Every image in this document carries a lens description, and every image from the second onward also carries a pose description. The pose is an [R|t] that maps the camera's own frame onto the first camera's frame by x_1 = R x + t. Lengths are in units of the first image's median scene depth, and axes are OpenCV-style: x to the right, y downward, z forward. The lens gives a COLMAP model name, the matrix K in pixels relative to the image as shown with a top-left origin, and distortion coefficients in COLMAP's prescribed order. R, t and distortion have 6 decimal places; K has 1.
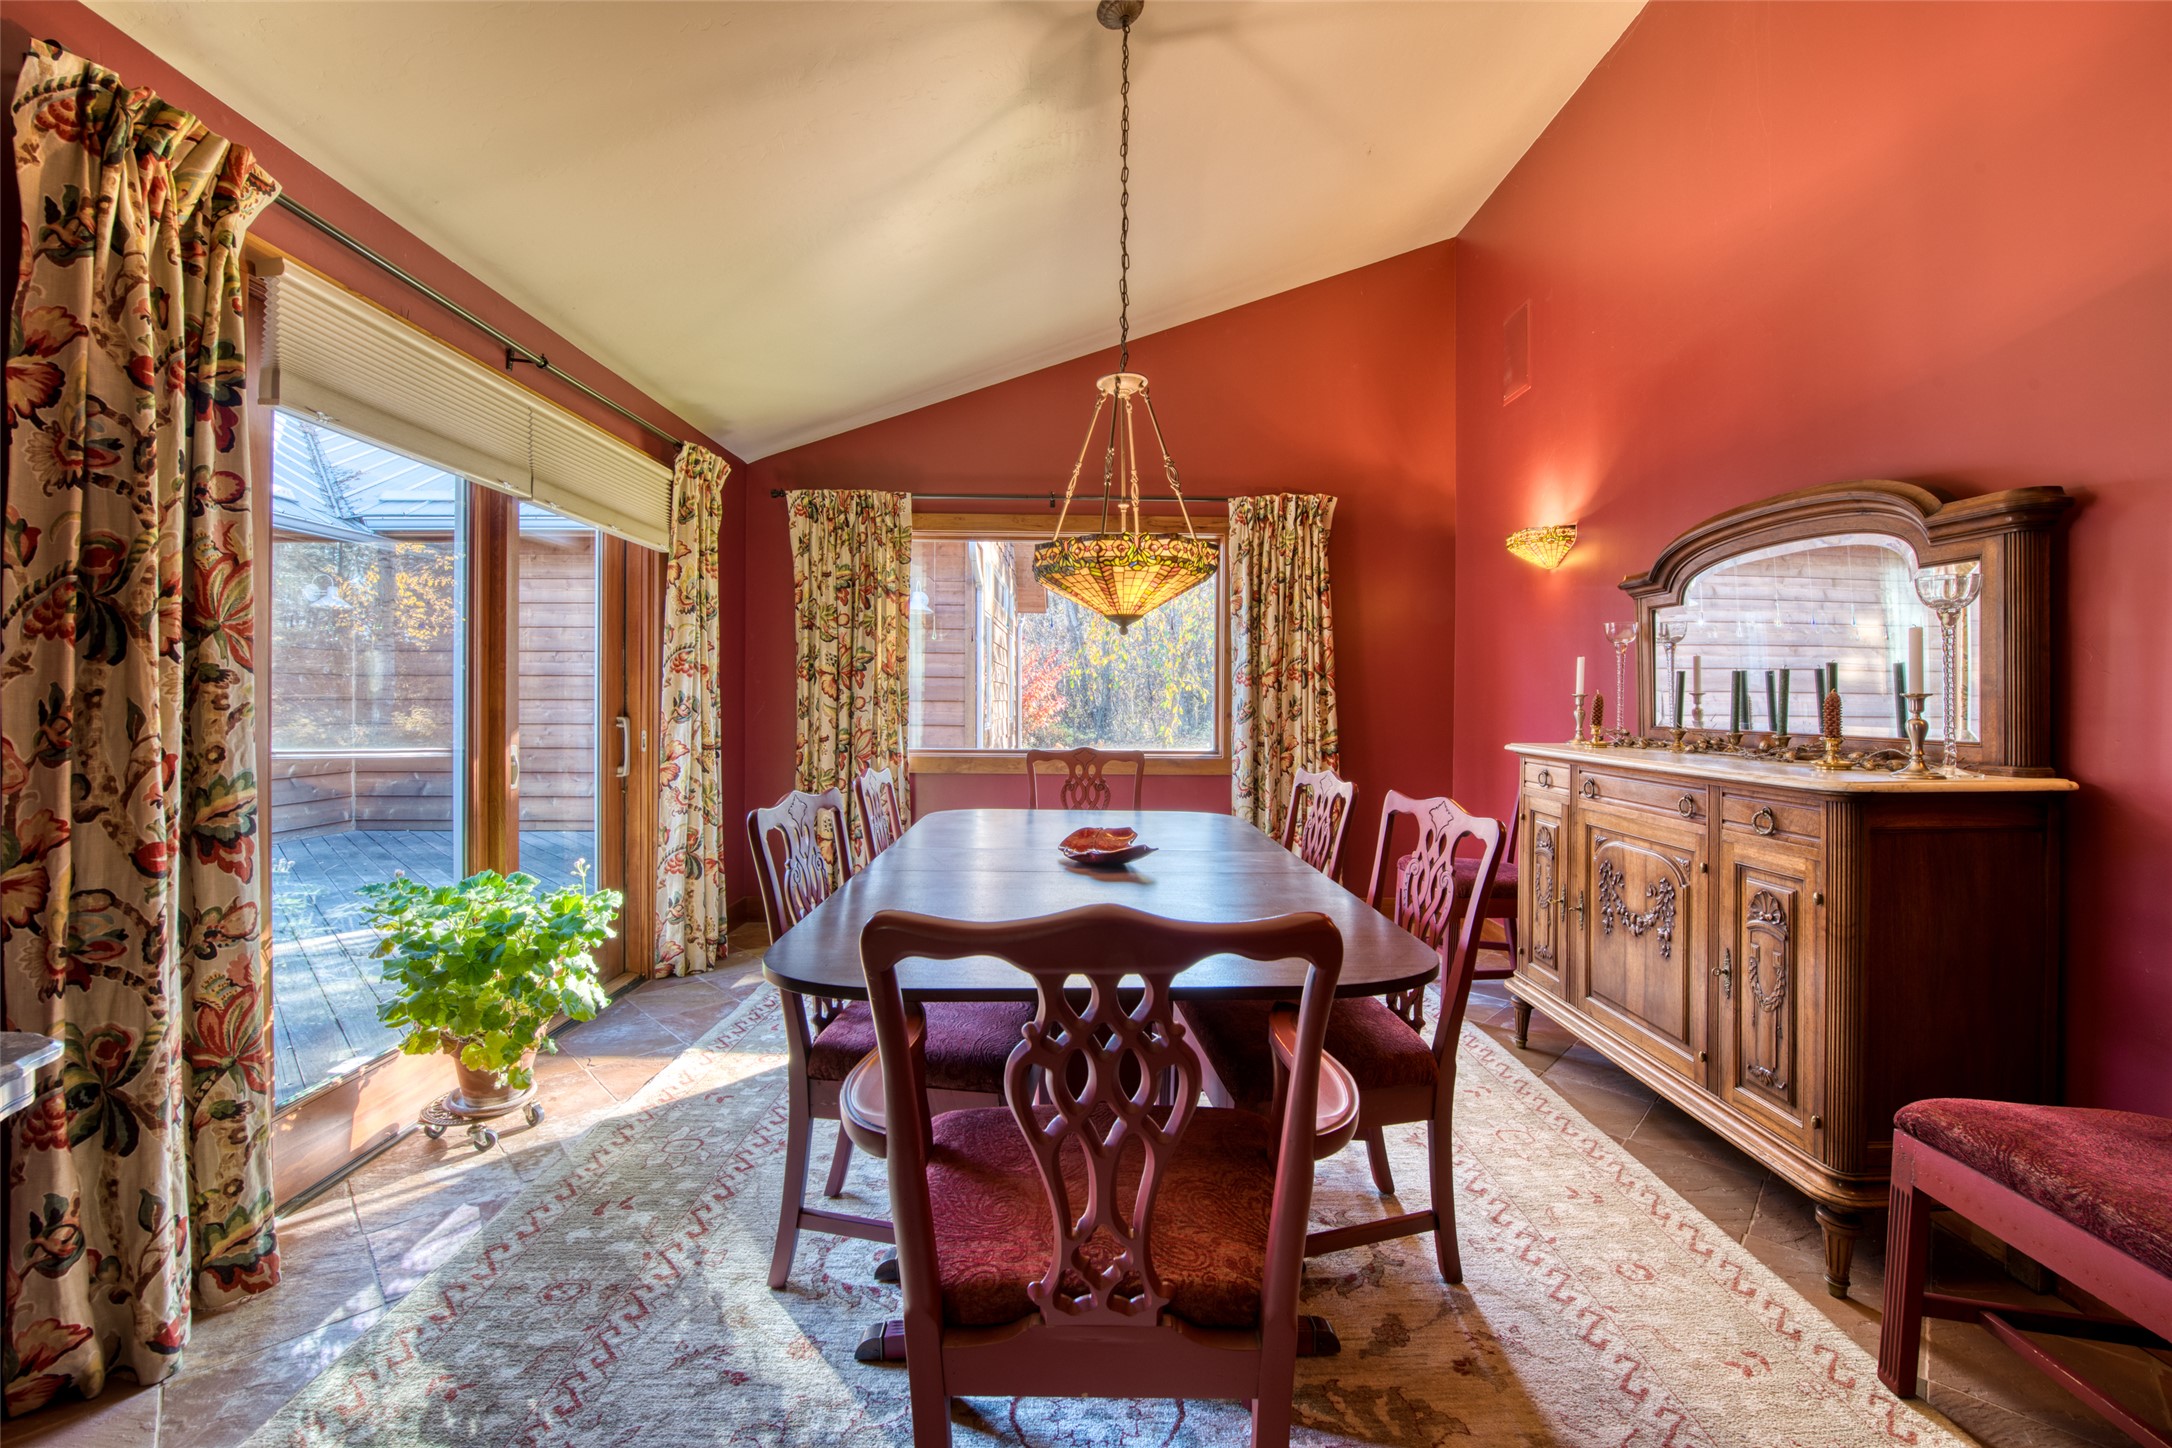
lens RADIAL K [[884.0, 0, 1093.9], [0, 884.0, 702.5], [0, 0, 1]] dist [-0.015907, -0.002637]
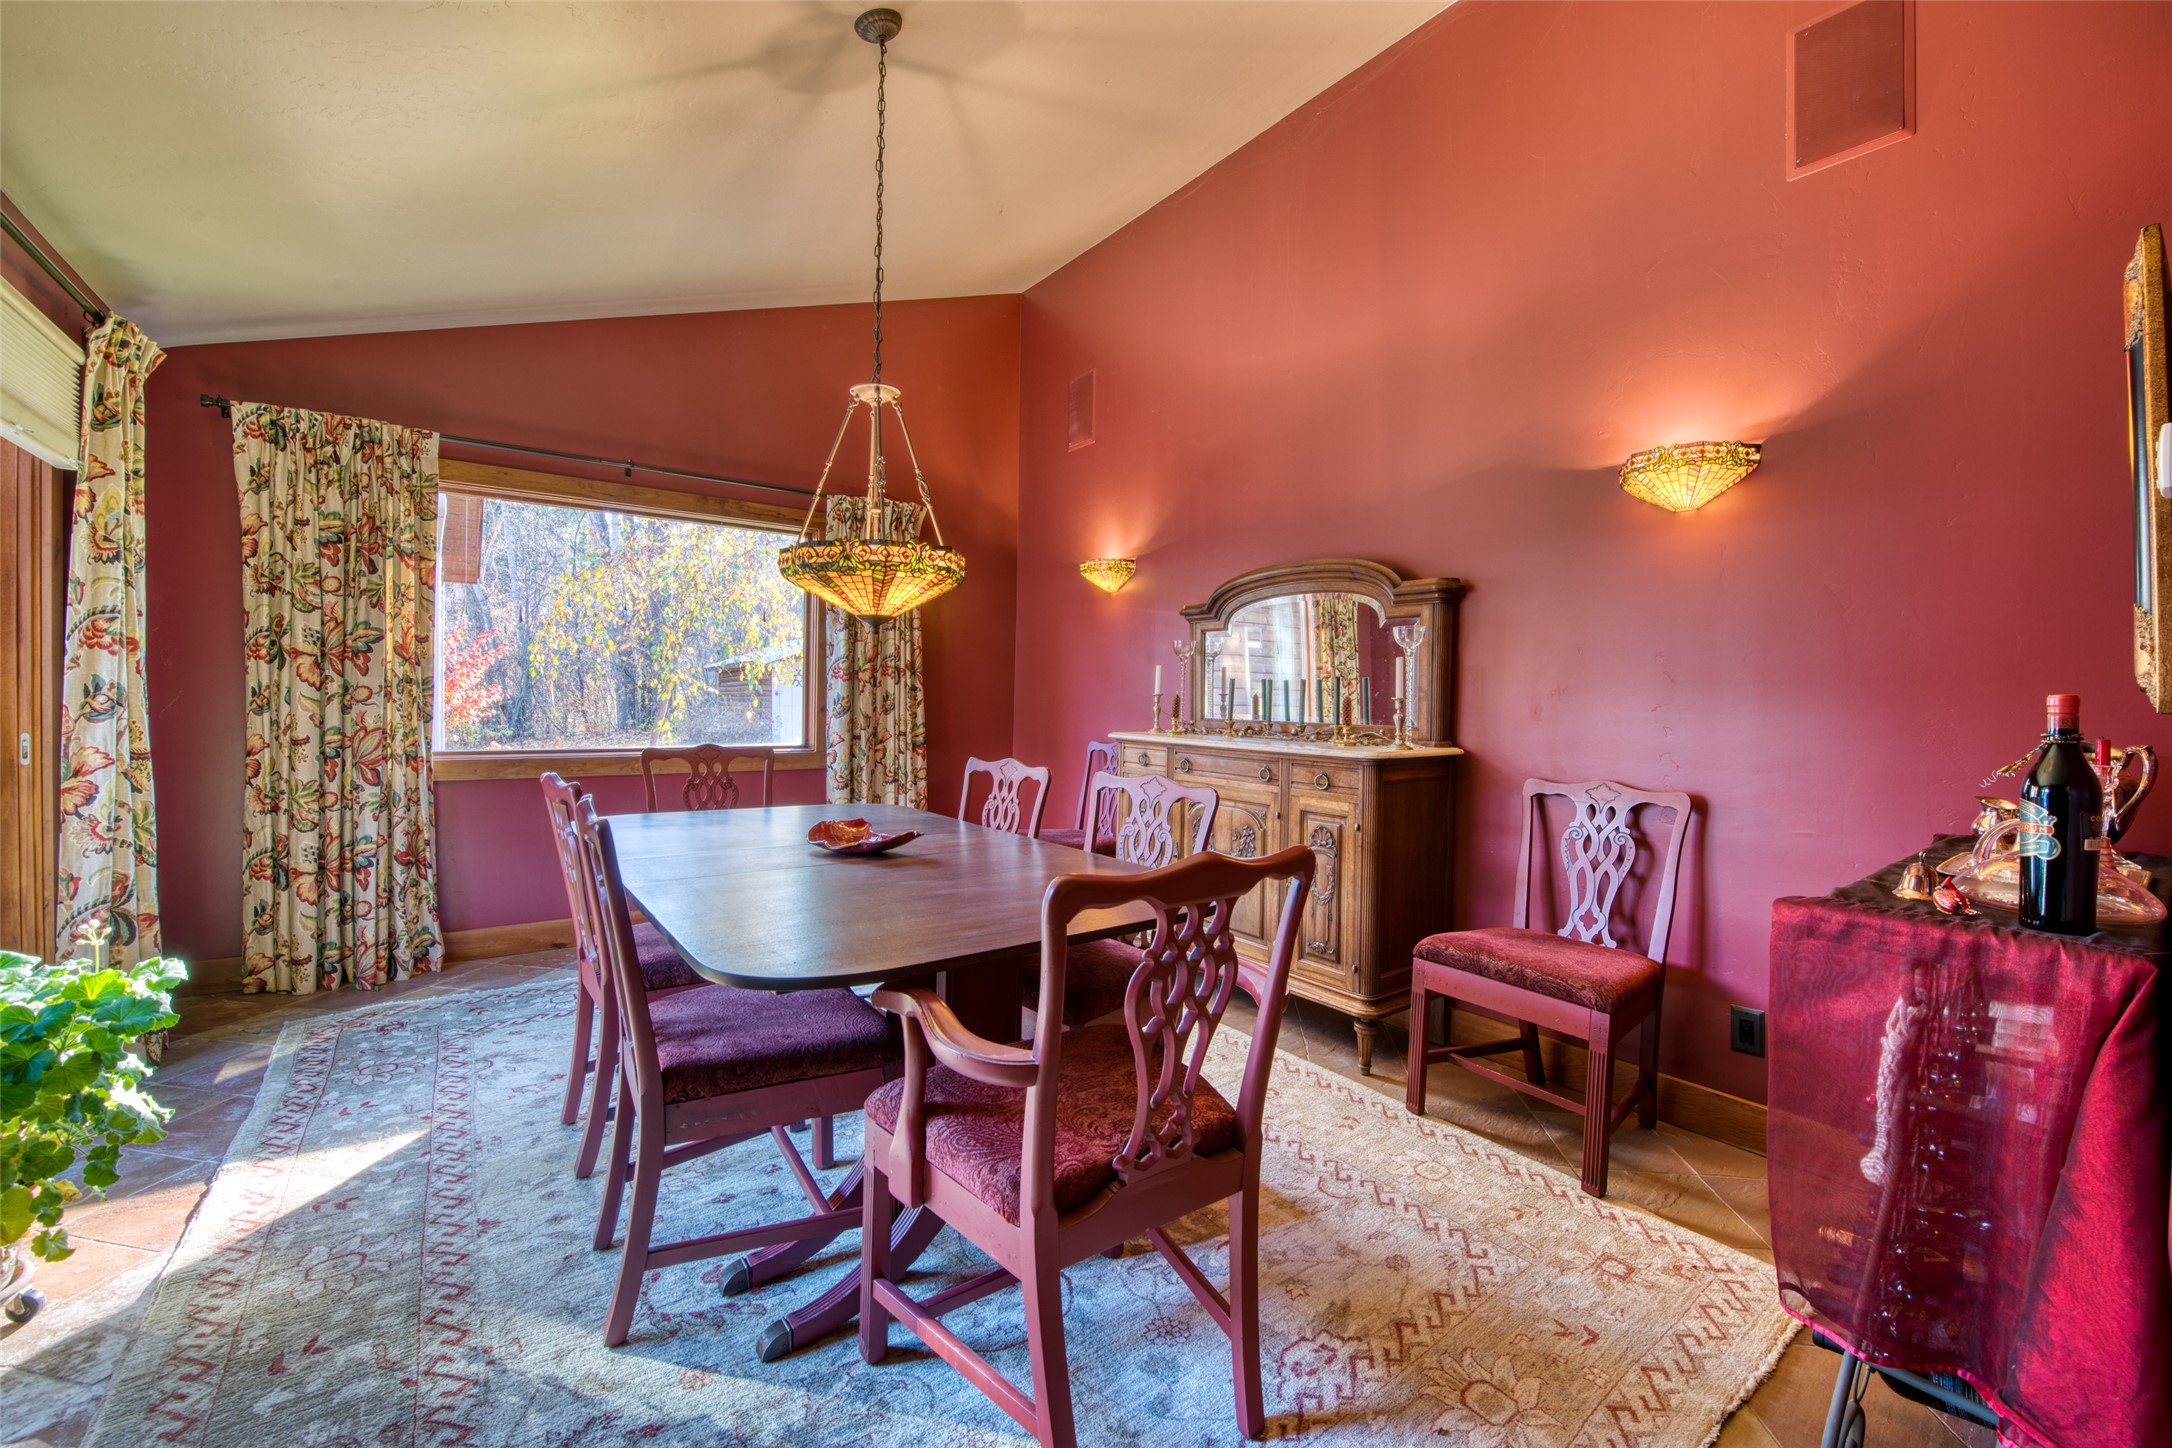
lens RADIAL K [[884.0, 0, 1094.4], [0, 884.0, 718.6], [0, 0, 1]] dist [-0.015907, -0.002637]
pose [[0.807654, -0.006123, 0.589625, -0.235948], [-0.009733, 0.999671, 0.023713, -0.002612], [-0.589576, -0.024890, 0.807329, -0.001303]]
